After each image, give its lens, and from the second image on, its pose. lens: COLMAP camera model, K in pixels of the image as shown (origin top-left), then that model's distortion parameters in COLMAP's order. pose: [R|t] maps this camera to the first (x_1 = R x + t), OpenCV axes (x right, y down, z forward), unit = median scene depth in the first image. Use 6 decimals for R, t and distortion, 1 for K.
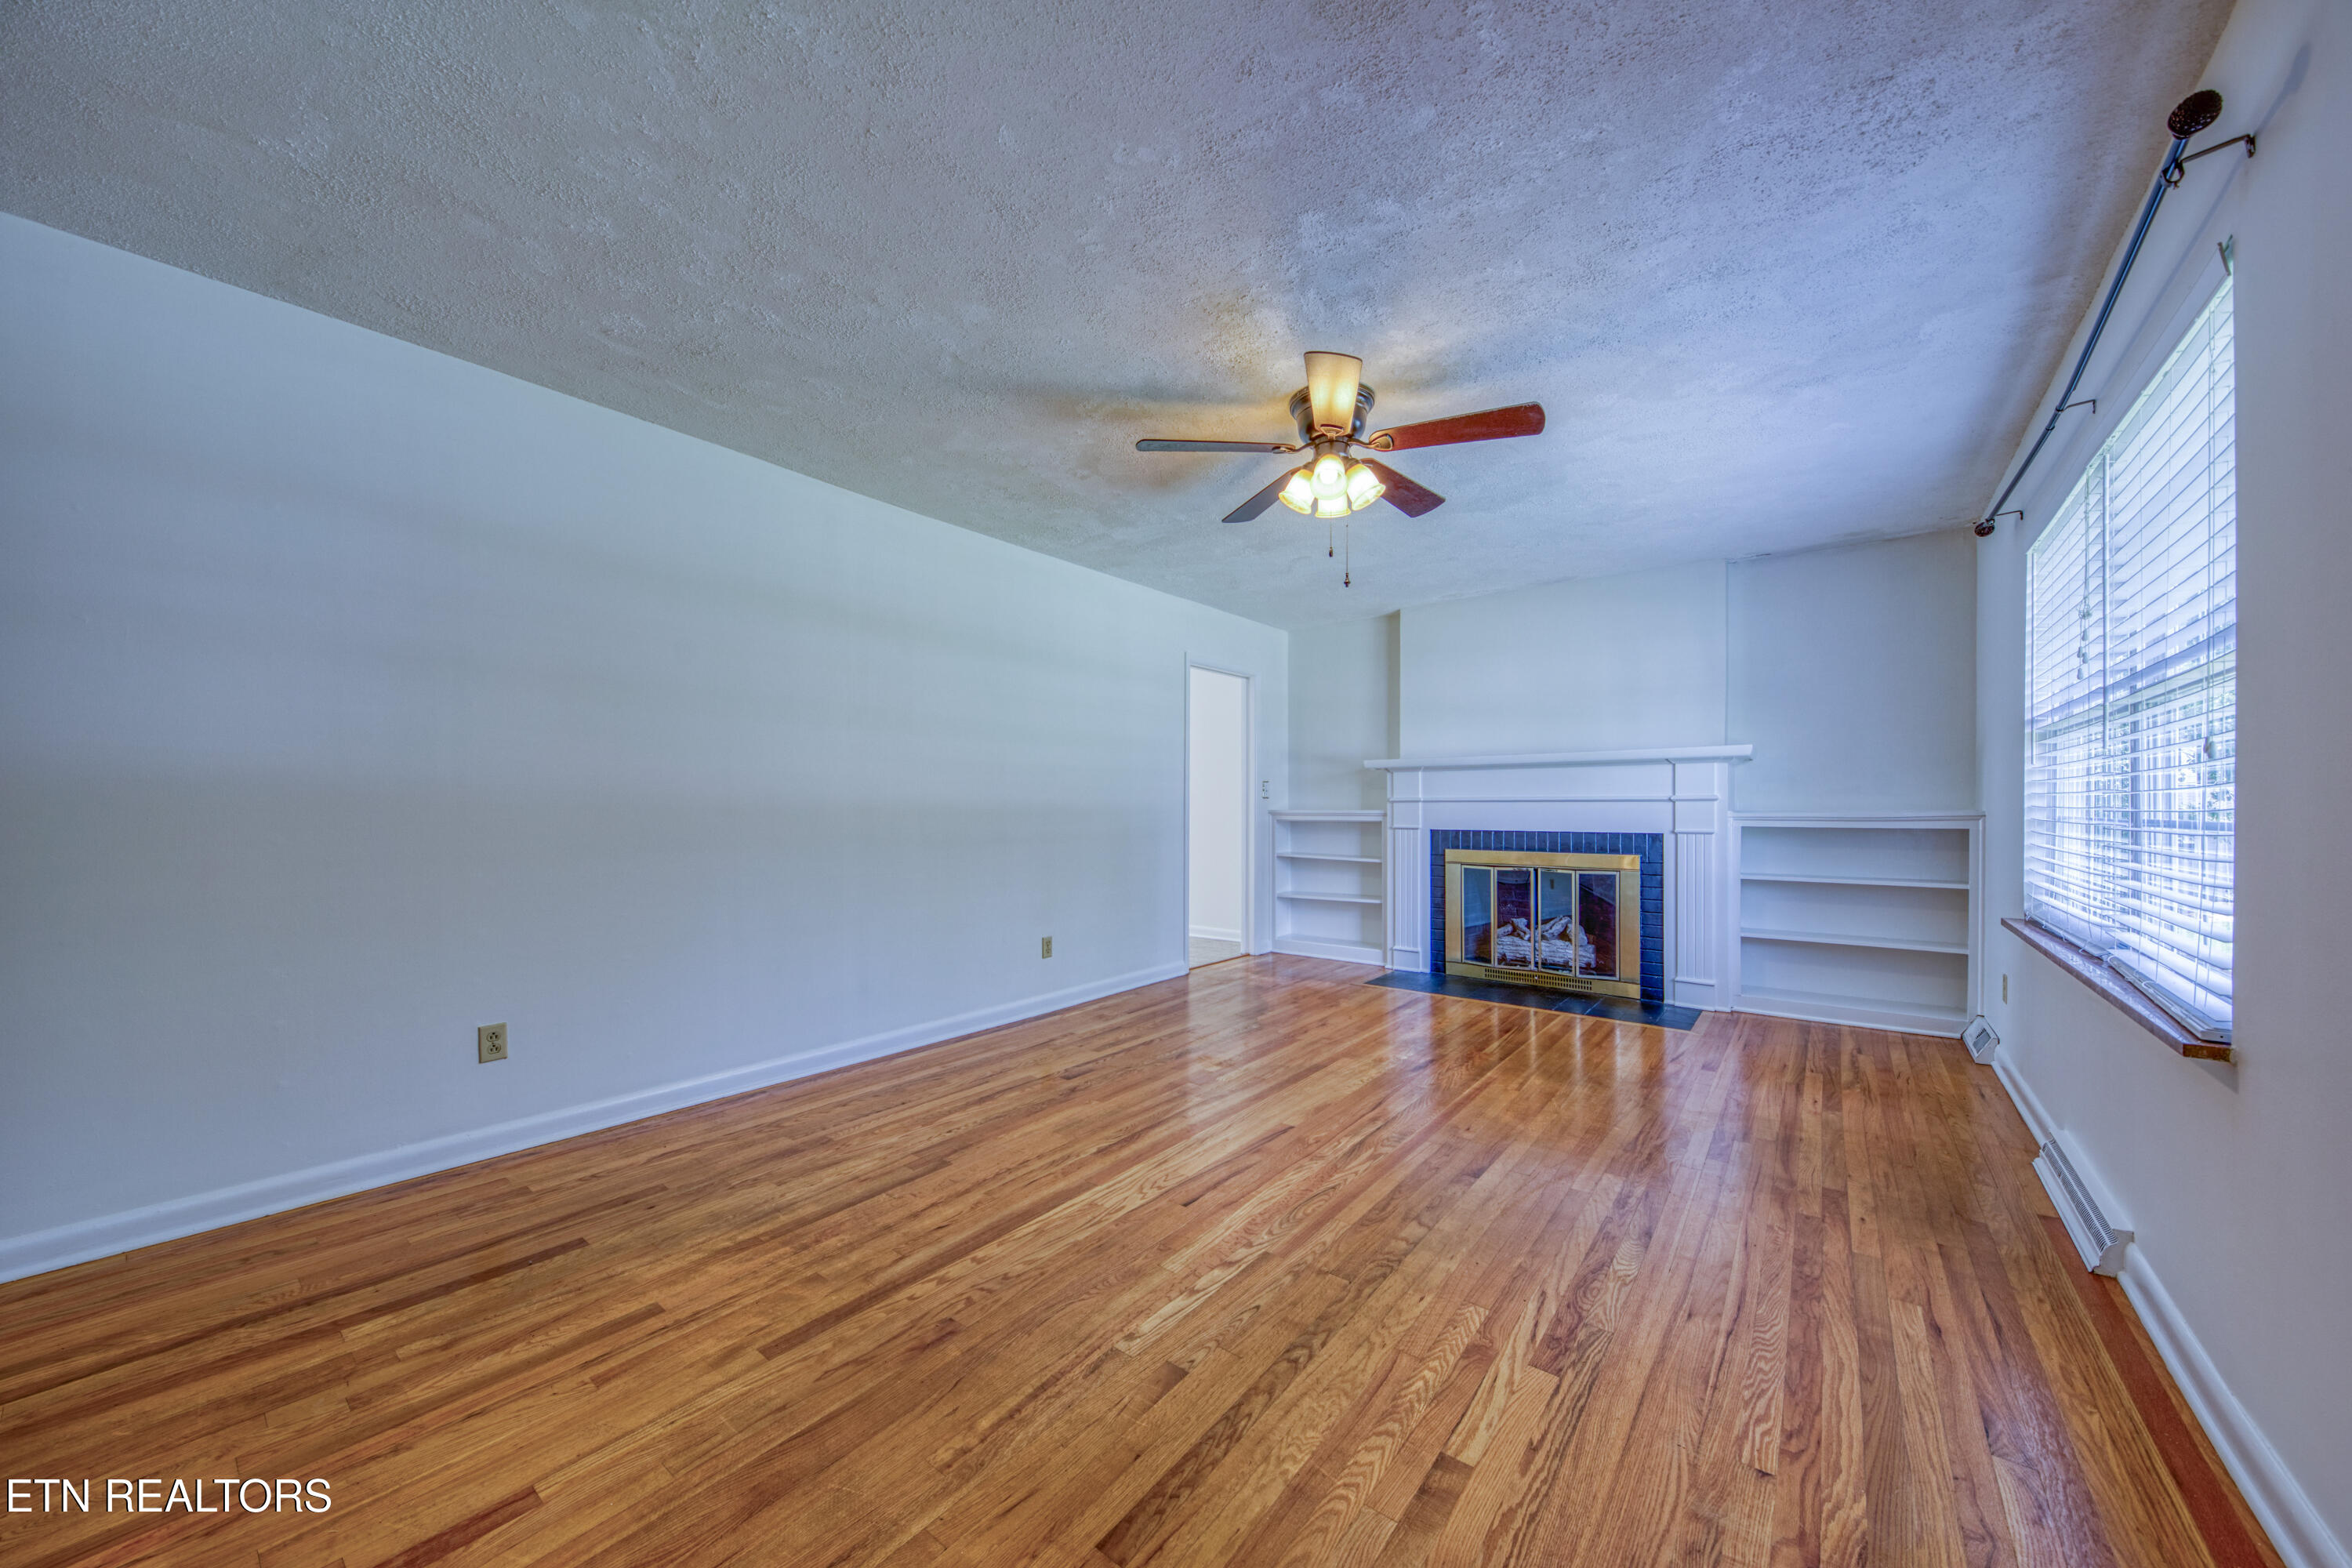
lens RADIAL K [[827.6, 0, 1178.7], [0, 827.6, 805.4], [0, 0, 1]] dist [0.013503, -0.006570]
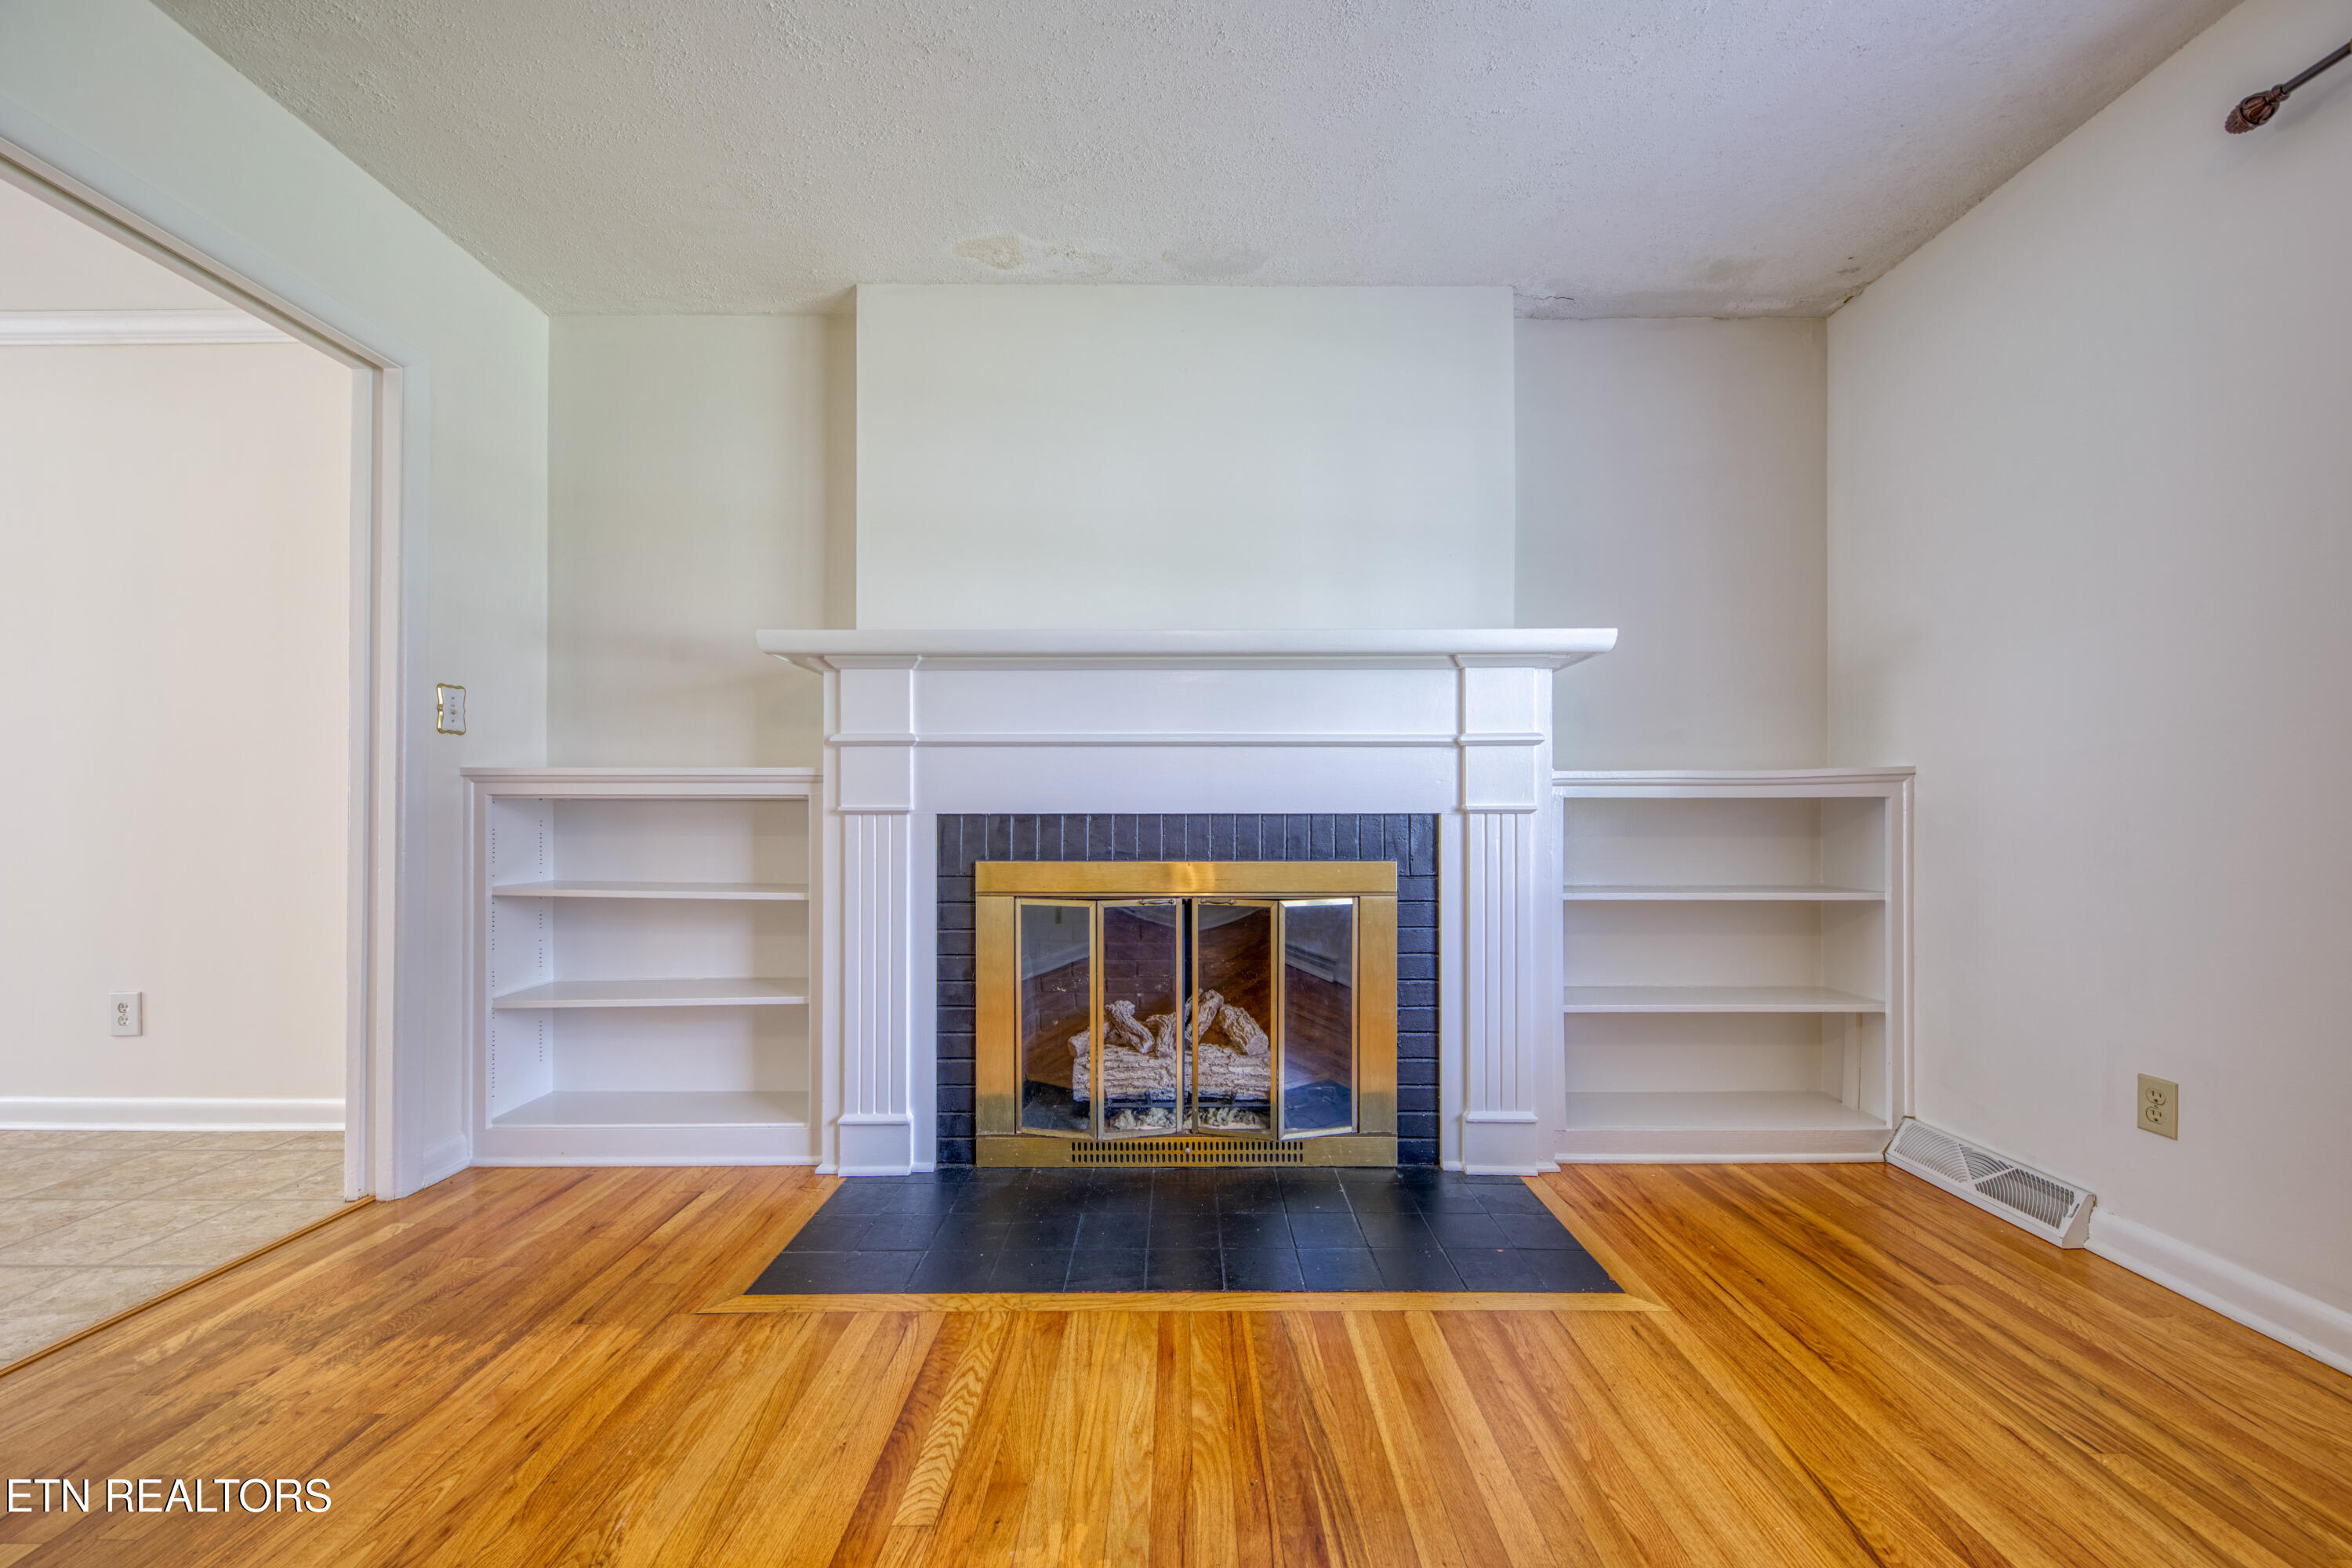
lens RADIAL K [[795.0, 0, 1190.8], [0, 795.0, 819.0], [0, 0, 1]] dist [0.007579, -0.005526]
pose [[0.774507, 0.000774, 0.632565, 0.151394], [-0.001776, 0.999998, 0.000951, 0.030443], [-0.632563, -0.001860, 0.774507, 0.610176]]
